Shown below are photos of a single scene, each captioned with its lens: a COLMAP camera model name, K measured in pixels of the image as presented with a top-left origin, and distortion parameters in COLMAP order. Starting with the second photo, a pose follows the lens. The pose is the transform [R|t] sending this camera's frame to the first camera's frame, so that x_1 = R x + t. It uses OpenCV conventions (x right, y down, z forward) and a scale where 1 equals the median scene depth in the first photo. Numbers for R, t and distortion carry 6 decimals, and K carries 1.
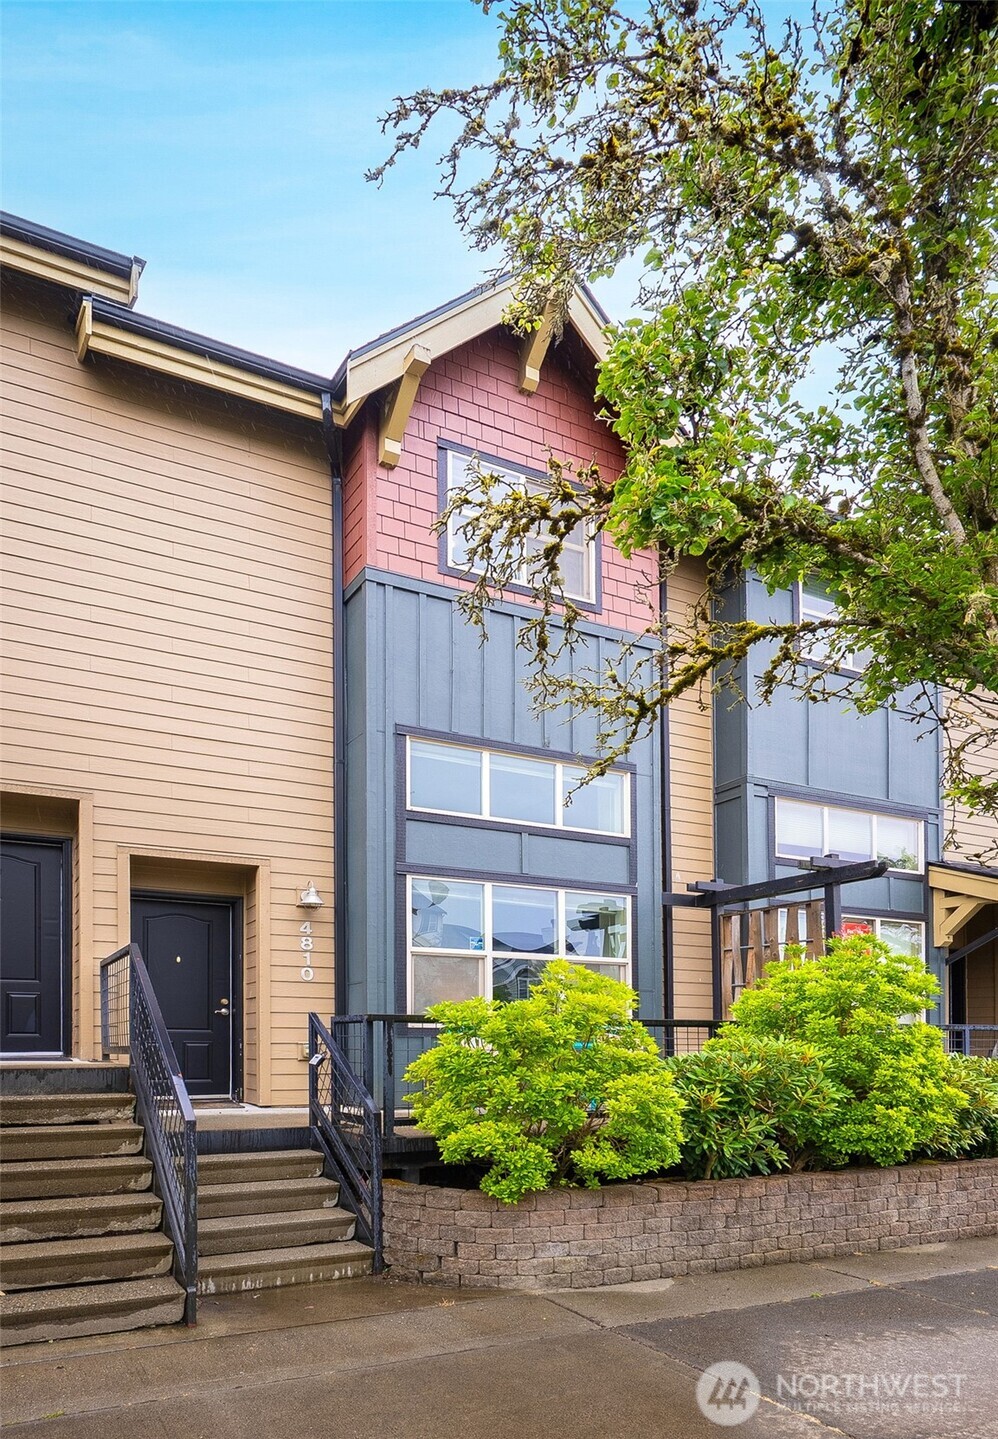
lens RADIAL K [[819.4, 0, 499.0], [0, 819.4, 719.5], [0, 0, 1]] dist [0.004225, 0.001058]
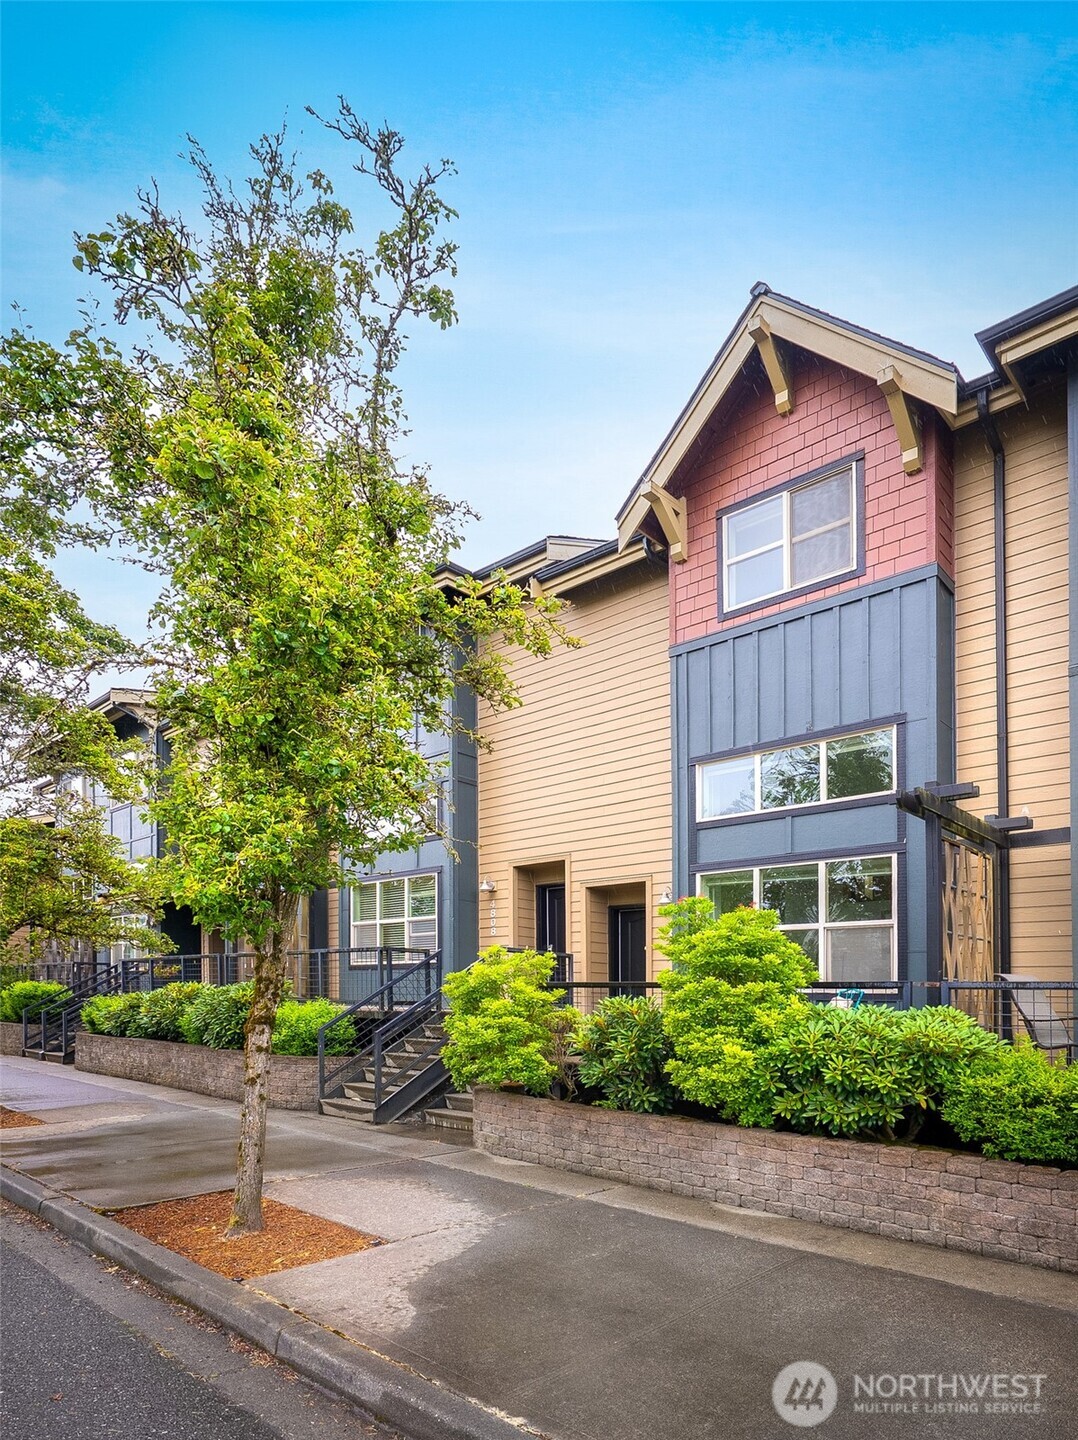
lens RADIAL K [[663.0, 0, 539.0], [0, 663.0, 720.0], [0, 0, 1]] dist [0.001417, 0.000118]
pose [[0.435077, -0.346614, -0.831003, 0.746159], [0.310986, 0.923984, -0.222578, 0.122491], [0.844983, -0.161592, 0.509796, 0.290480]]
